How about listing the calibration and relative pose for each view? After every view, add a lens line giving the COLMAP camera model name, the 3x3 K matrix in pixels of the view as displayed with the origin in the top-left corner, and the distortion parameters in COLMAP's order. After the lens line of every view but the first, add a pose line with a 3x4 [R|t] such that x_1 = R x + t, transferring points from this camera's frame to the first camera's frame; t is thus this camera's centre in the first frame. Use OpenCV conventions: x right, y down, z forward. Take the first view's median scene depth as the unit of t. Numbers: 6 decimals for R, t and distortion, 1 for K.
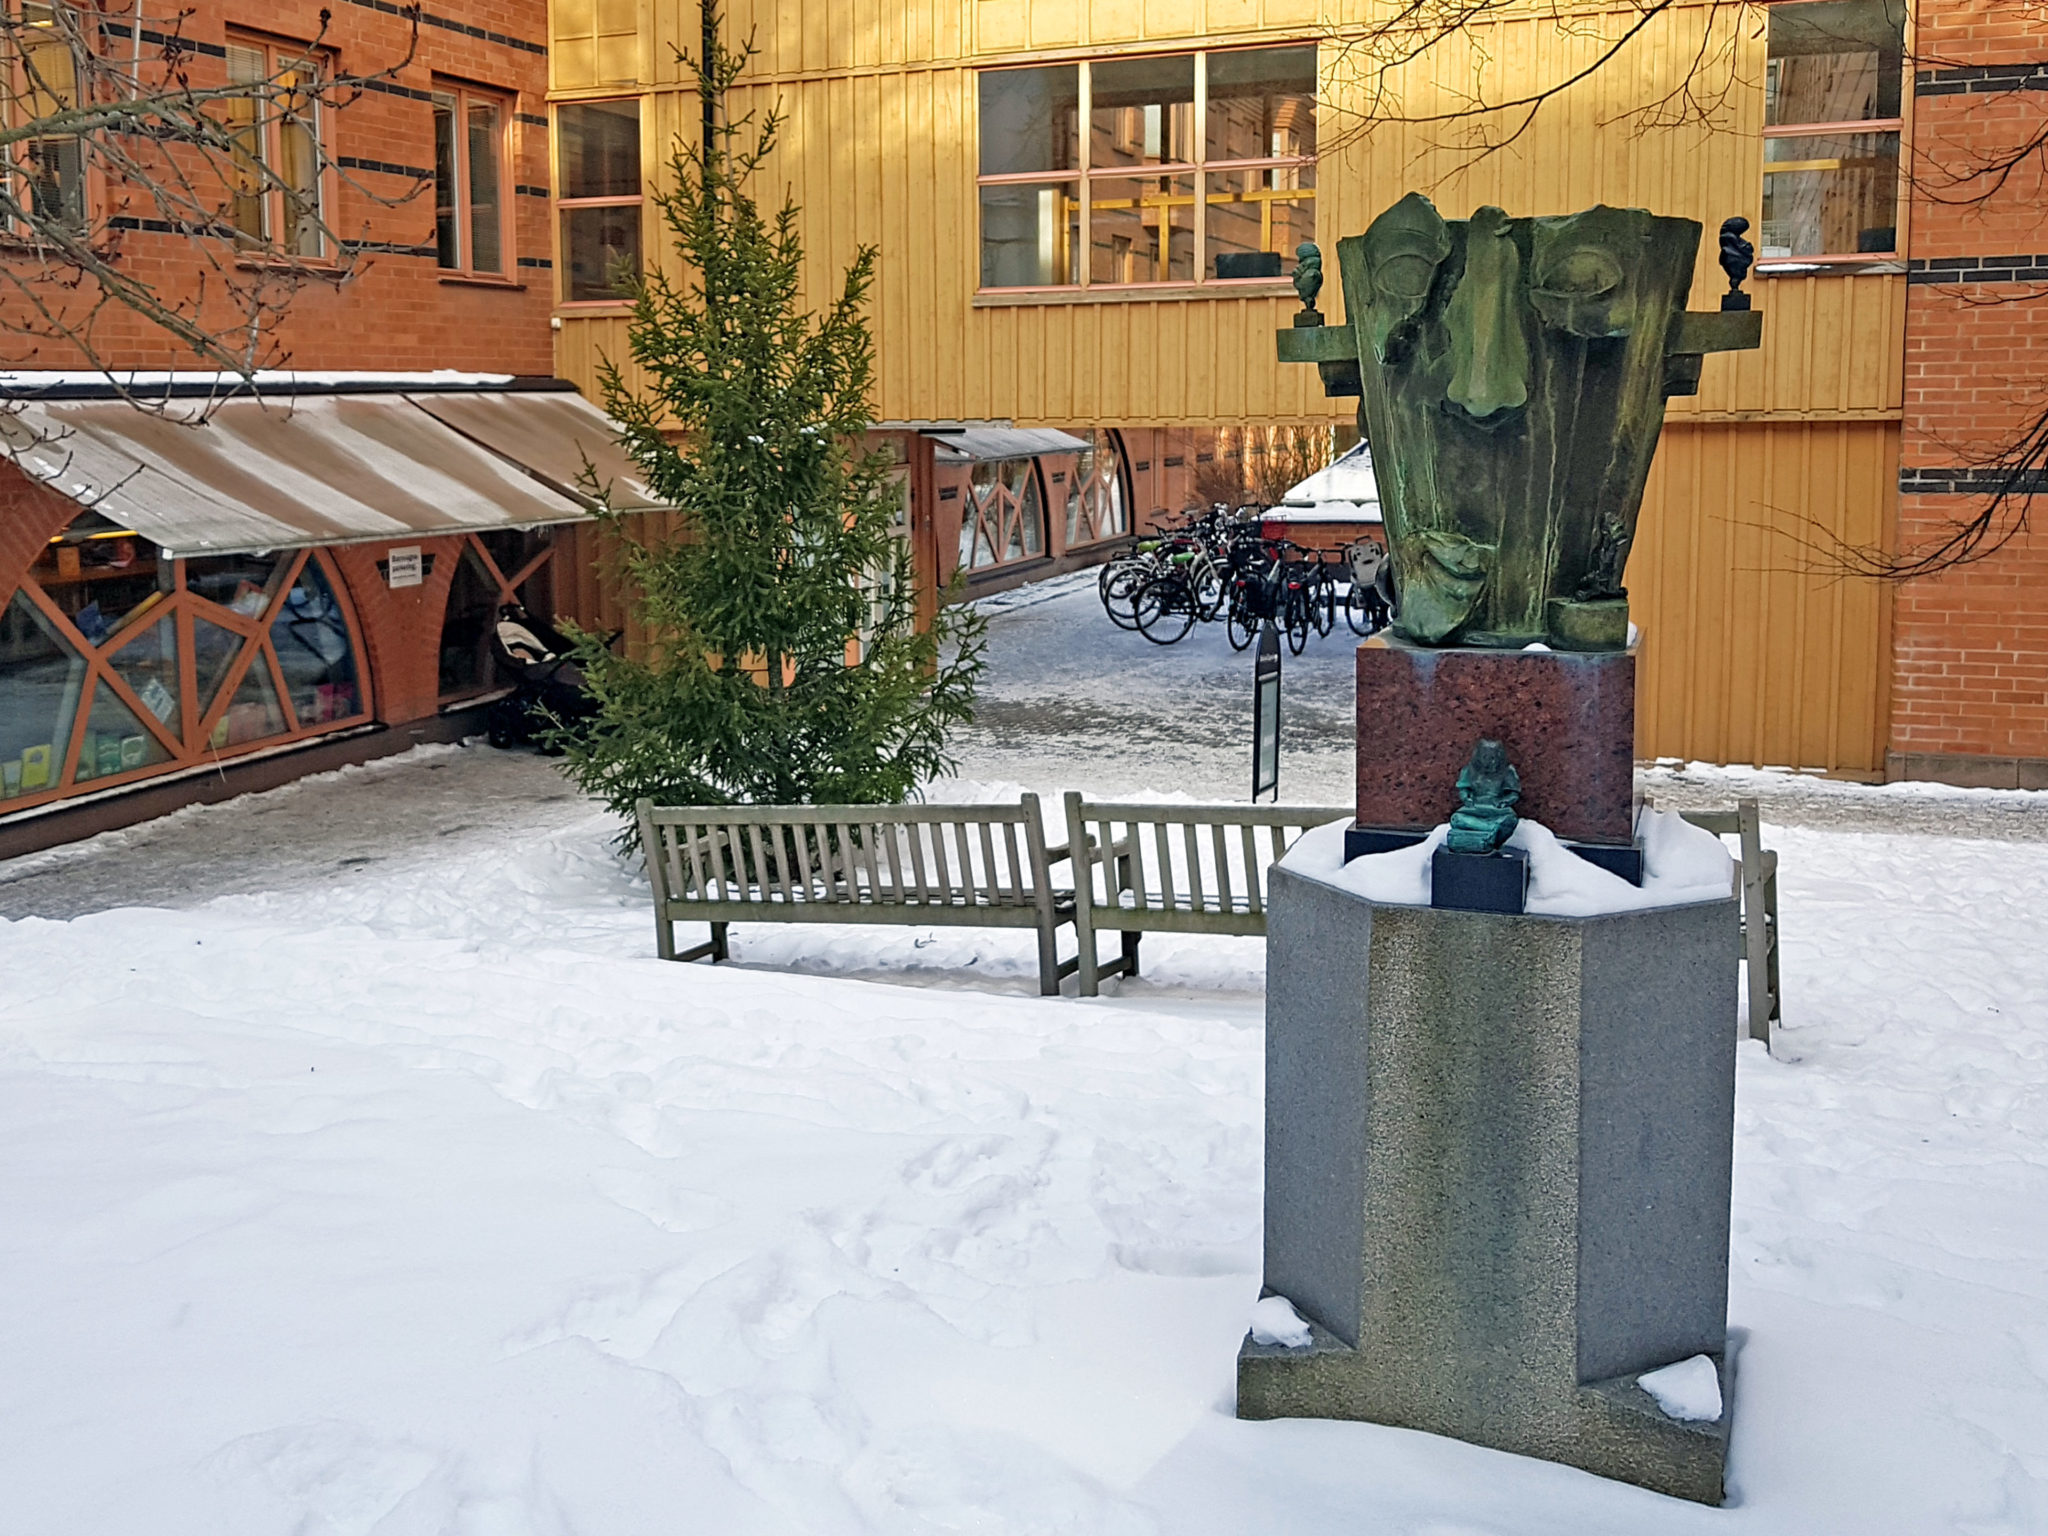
lens RADIAL K [[2082.4, 0, 807.9], [0, 2082.4, 623.3], [0, 0, 1]] dist [0.004611, -0.020075]
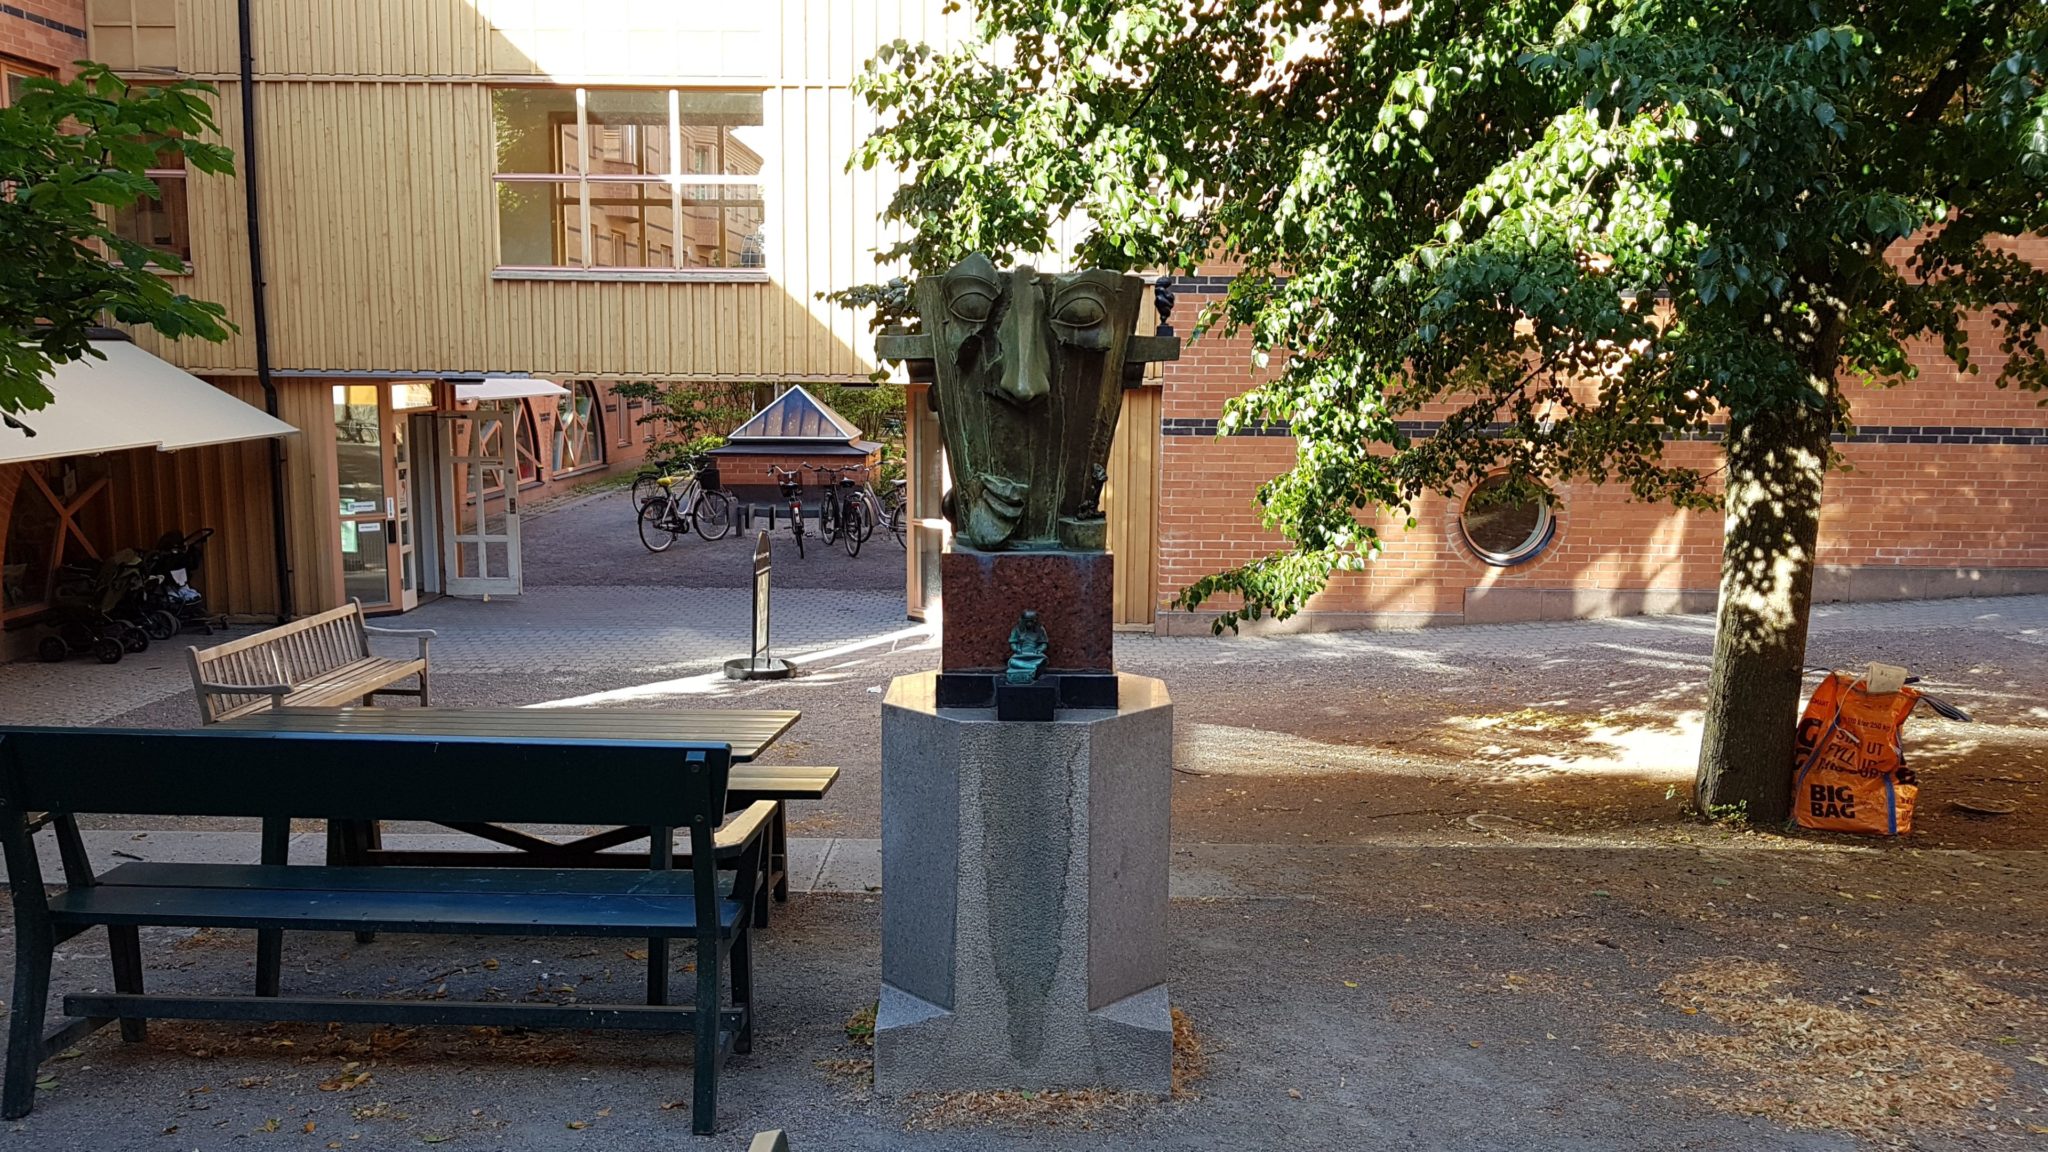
lens RADIAL K [[1641.7, 0, 1032.8], [0, 1641.7, 587.9], [0, 0, 1]] dist [-0.000568, -0.007276]
pose [[0.911781, -0.034191, 0.409252, -0.046292], [0.019880, 0.999035, 0.039174, -0.002355], [-0.410196, -0.027582, 0.911580, -0.030995]]
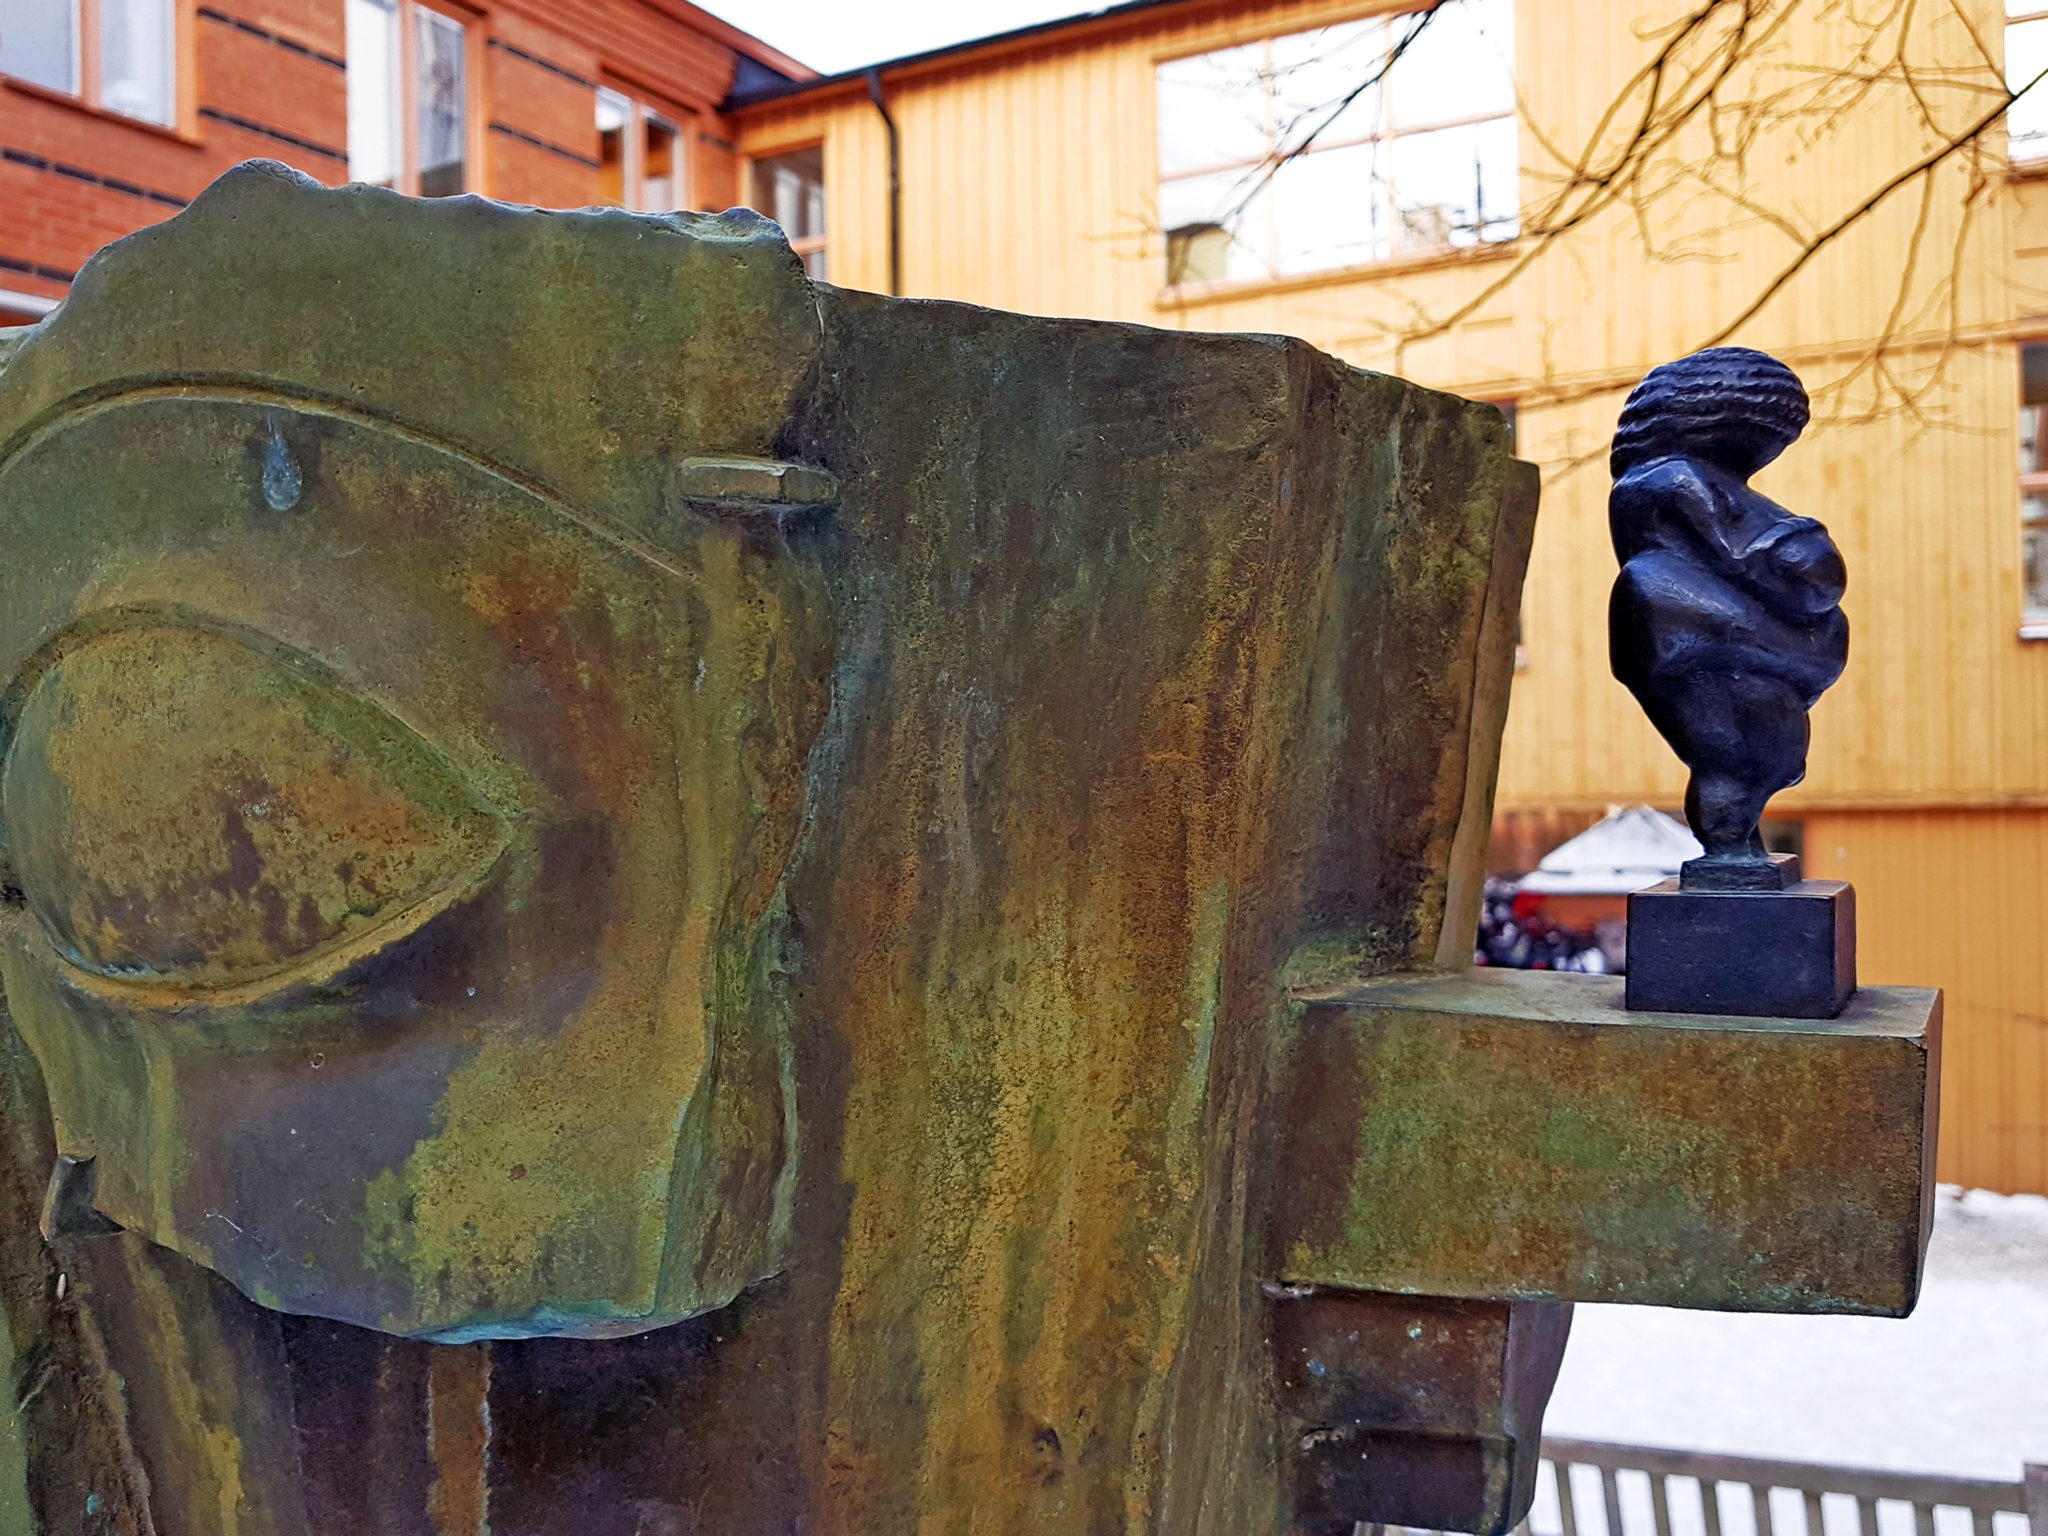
lens RADIAL K [[1832.3, 0, 1010.6], [0, 1832.3, 770.9], [0, 0, 1]] dist [-0.013810, -0.018356]
pose [[0.996232, -0.009075, -0.086257, 0.112312], [0.000502, 0.995099, -0.098887, -0.042343], [0.086731, 0.098471, 0.991353, 0.240115]]
